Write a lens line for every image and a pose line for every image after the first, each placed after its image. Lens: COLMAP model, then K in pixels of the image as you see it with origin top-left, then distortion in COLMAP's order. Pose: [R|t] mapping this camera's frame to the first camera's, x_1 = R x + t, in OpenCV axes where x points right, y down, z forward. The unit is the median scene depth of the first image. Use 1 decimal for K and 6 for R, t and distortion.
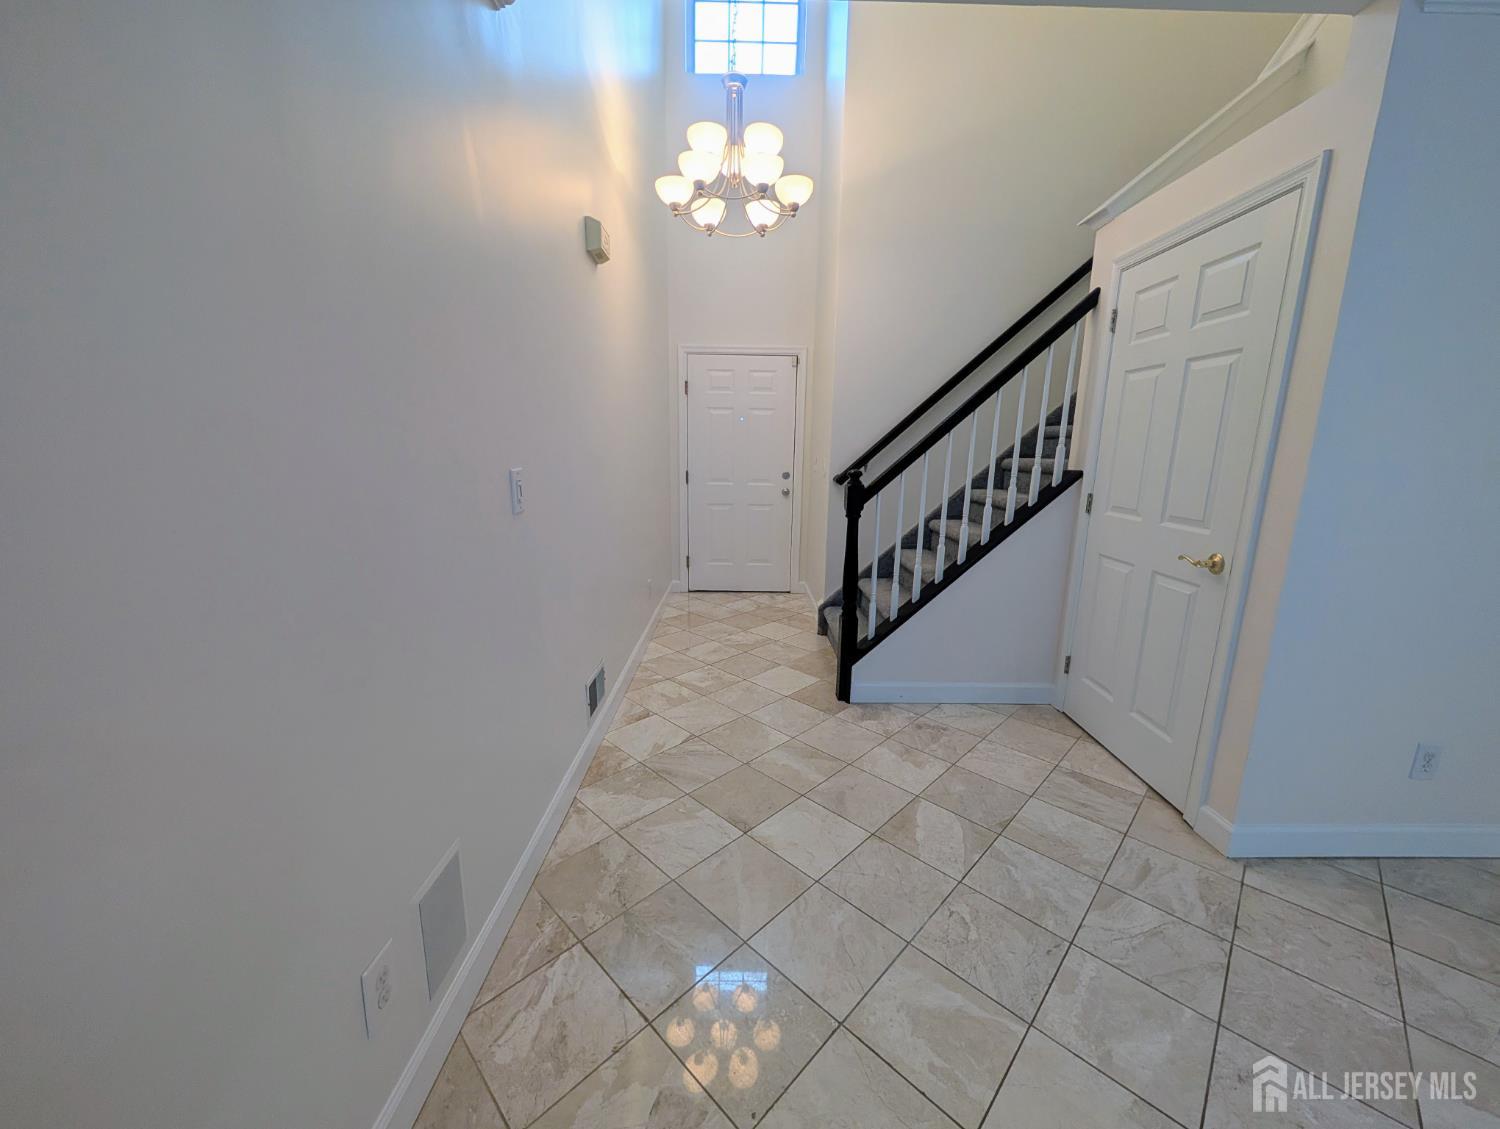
lens RADIAL K [[568.1, 0, 751.7], [0, 568.1, 565.7], [0, 0, 1]] dist [-0.001240, 0.000820]
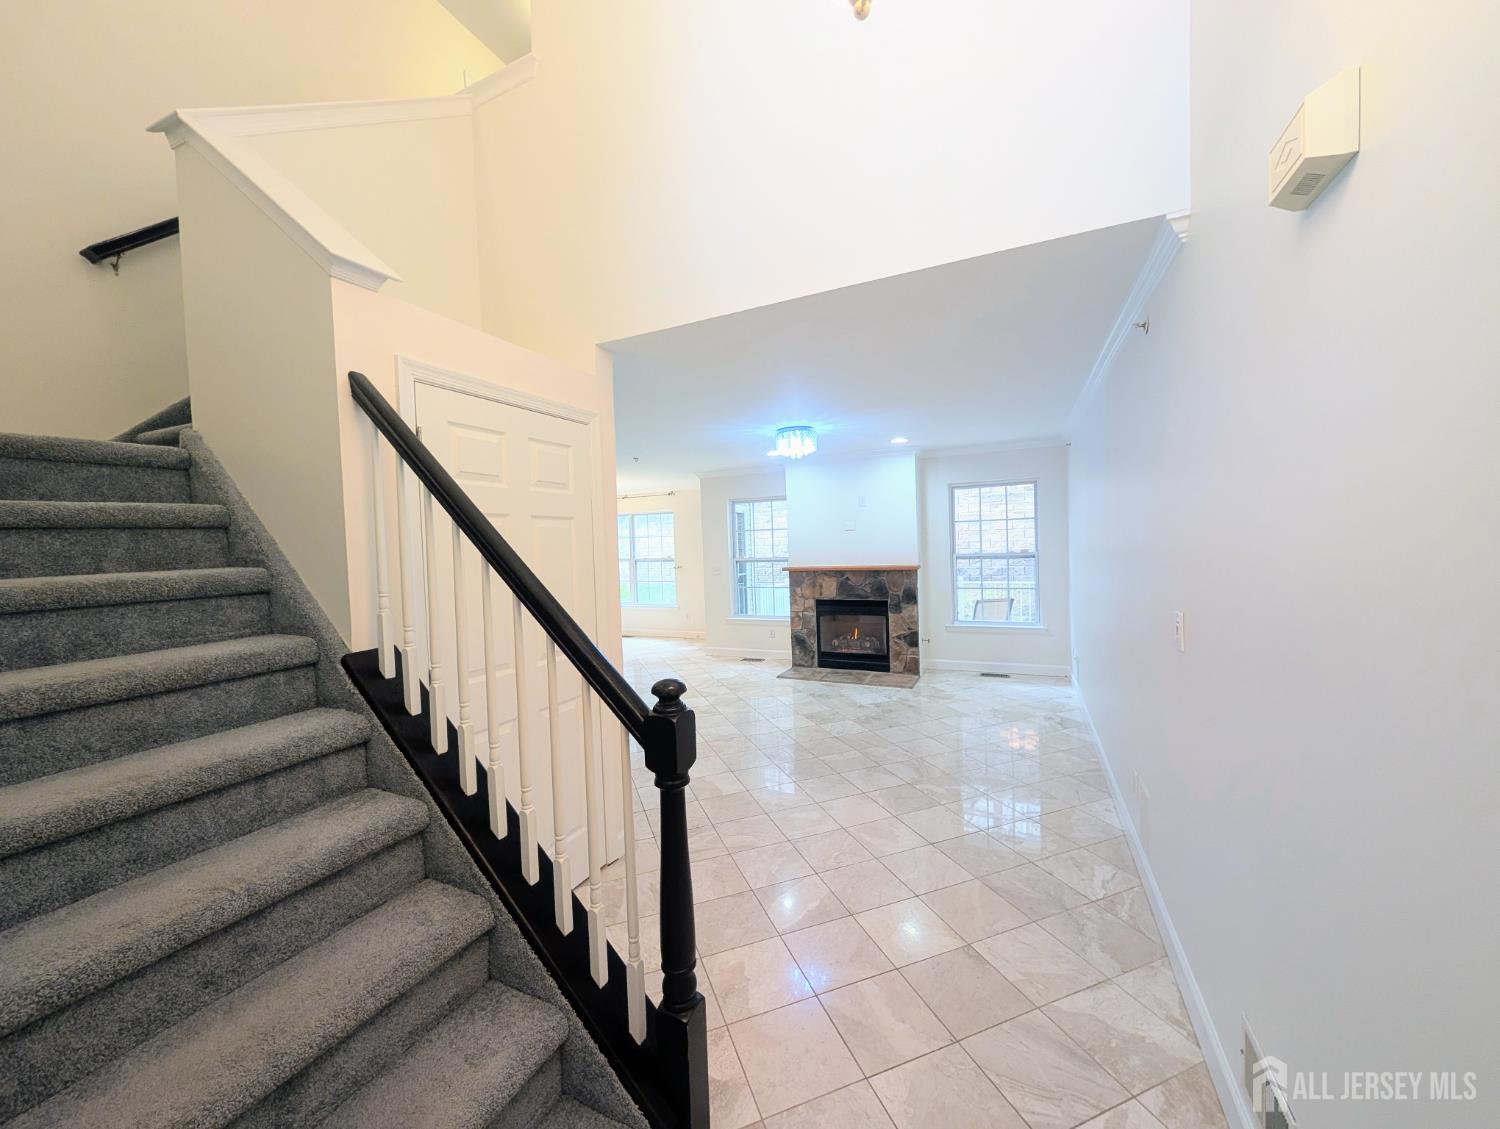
lens RADIAL K [[568.1, 0, 760.0], [0, 568.1, 562.7], [0, 0, 1]] dist [-0.001240, 0.000820]
pose [[-0.904669, -0.002341, 0.426108, -0.075835], [0.101624, 0.969945, 0.221088, -0.344310], [-0.413818, 0.243314, -0.877241, 1.331924]]
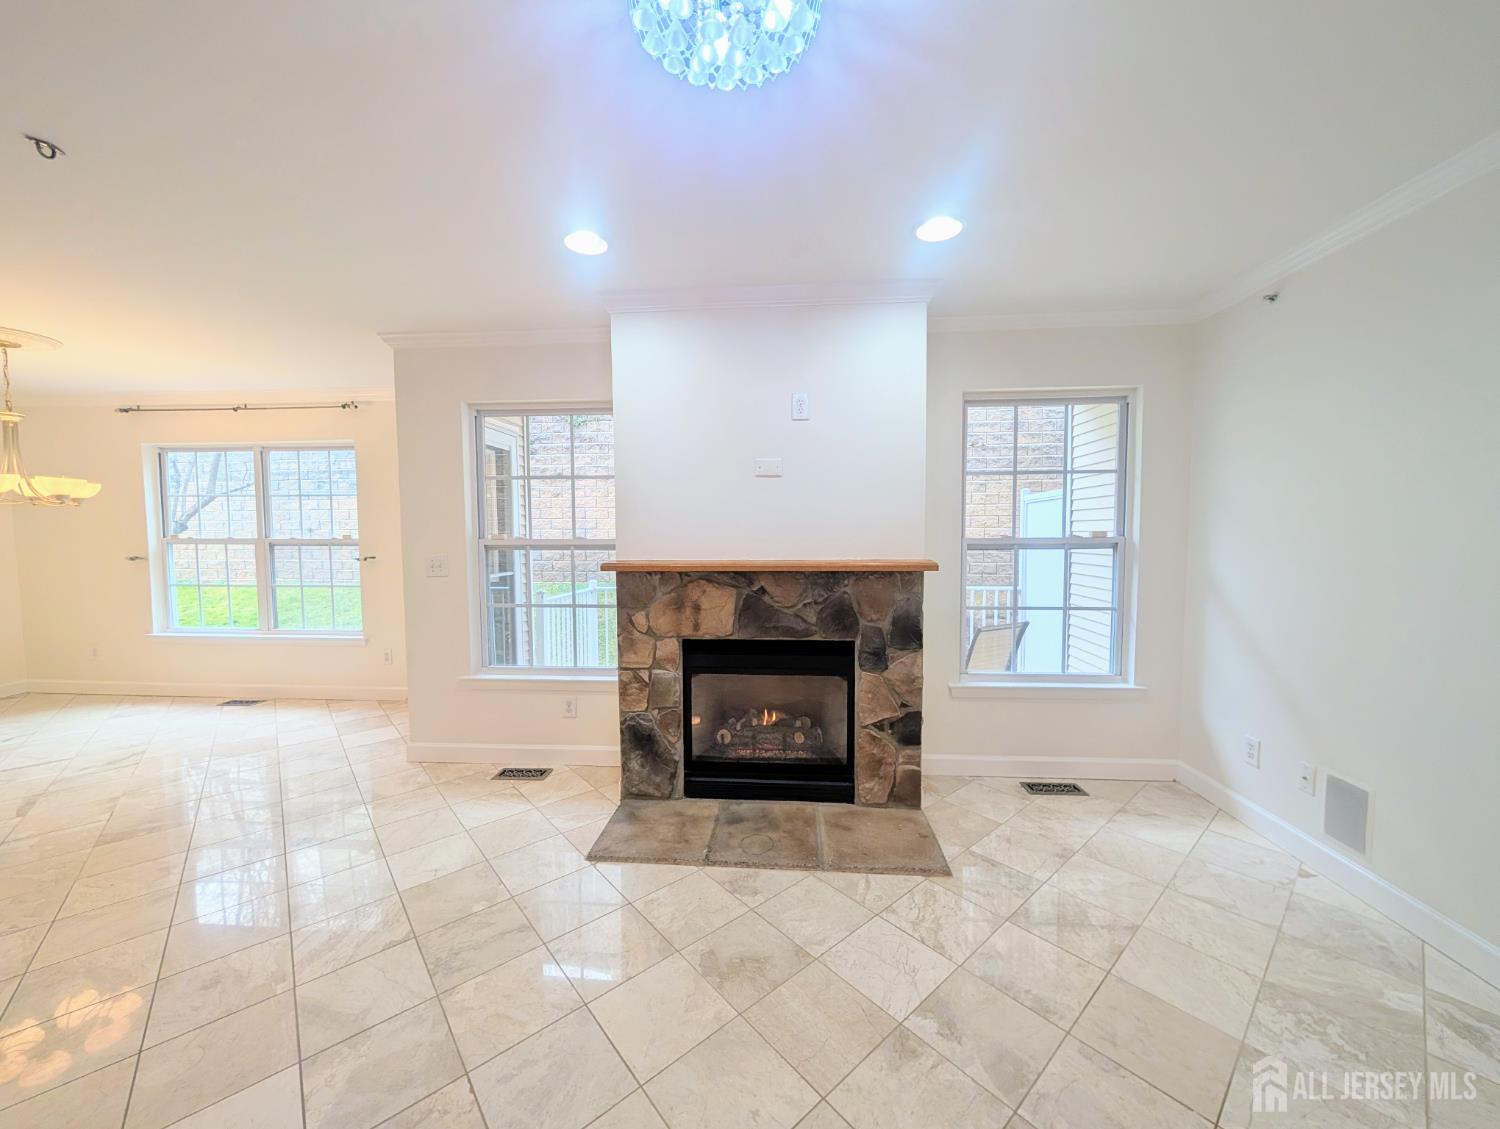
lens RADIAL K [[568.1, 0, 752.4], [0, 568.1, 563.2], [0, 0, 1]] dist [-0.001240, 0.000820]
pose [[-0.995687, -0.017240, 0.091165, 0.499762], [0.006603, 0.966927, 0.254968, -0.037600], [-0.092545, 0.254470, -0.962642, 0.136174]]
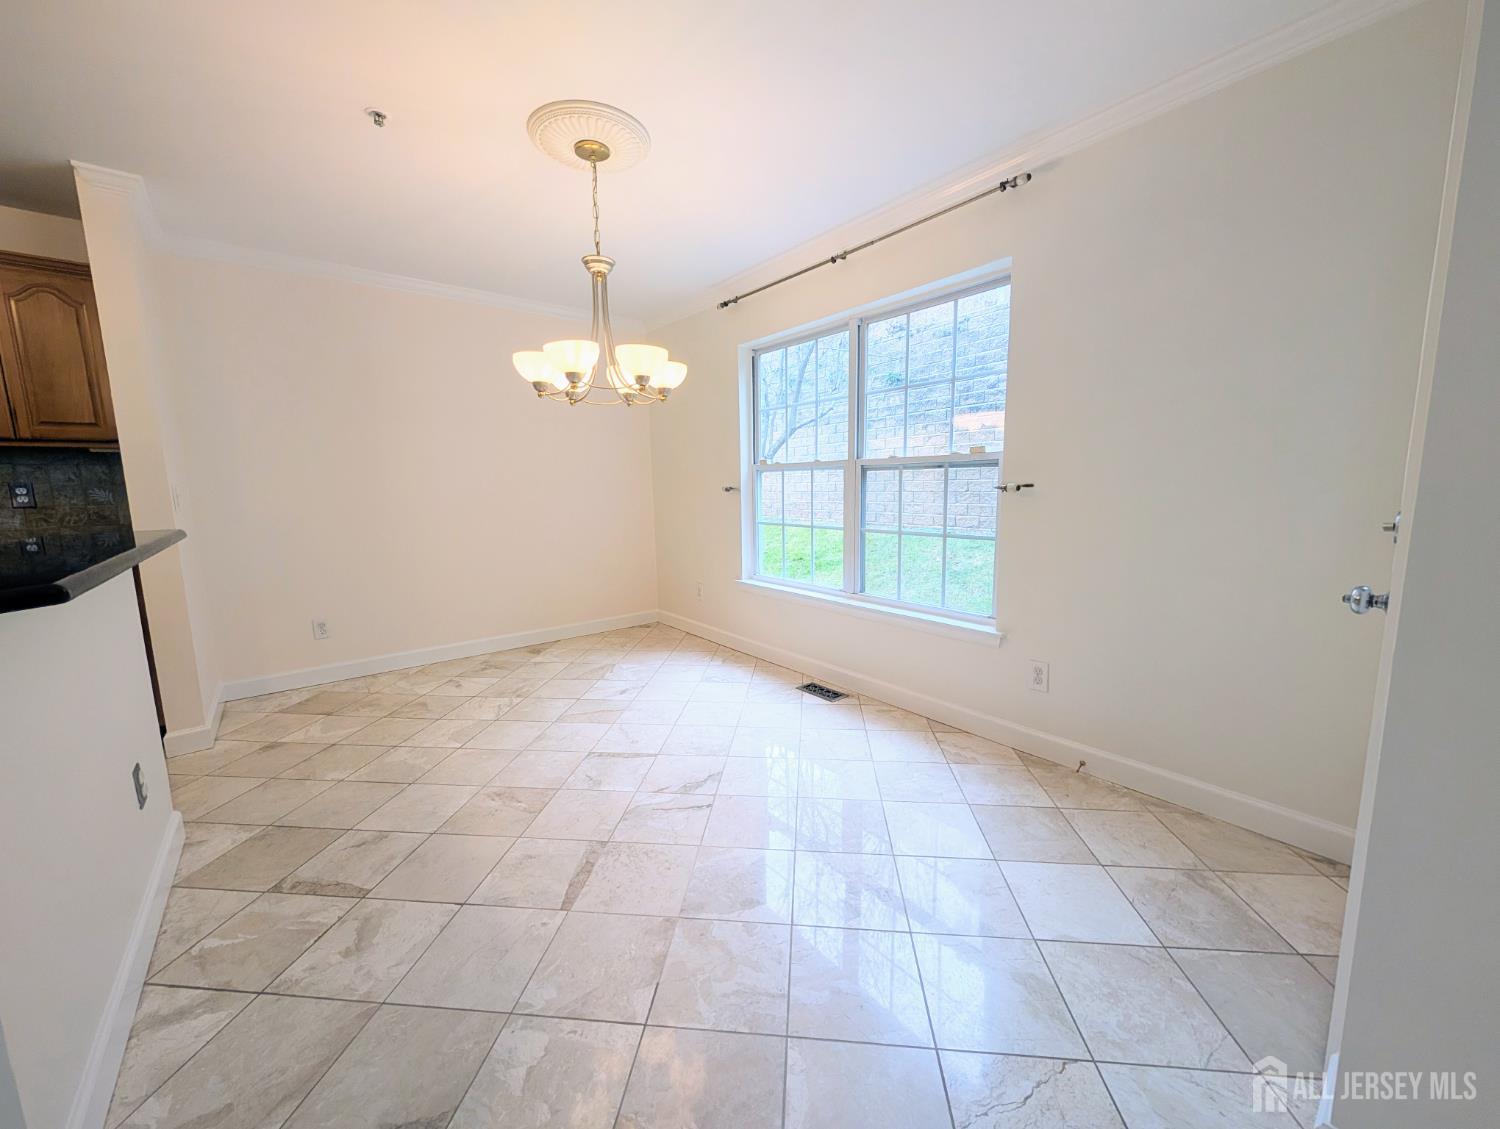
lens RADIAL K [[568.1, 0, 753.8], [0, 568.1, 565.3], [0, 0, 1]] dist [-0.001240, 0.000820]
pose [[-0.618908, -0.117206, 0.776669, 1.281593], [0.162027, 0.948487, 0.272250, 0.161126], [-0.768570, 0.294339, -0.568036, -0.477107]]
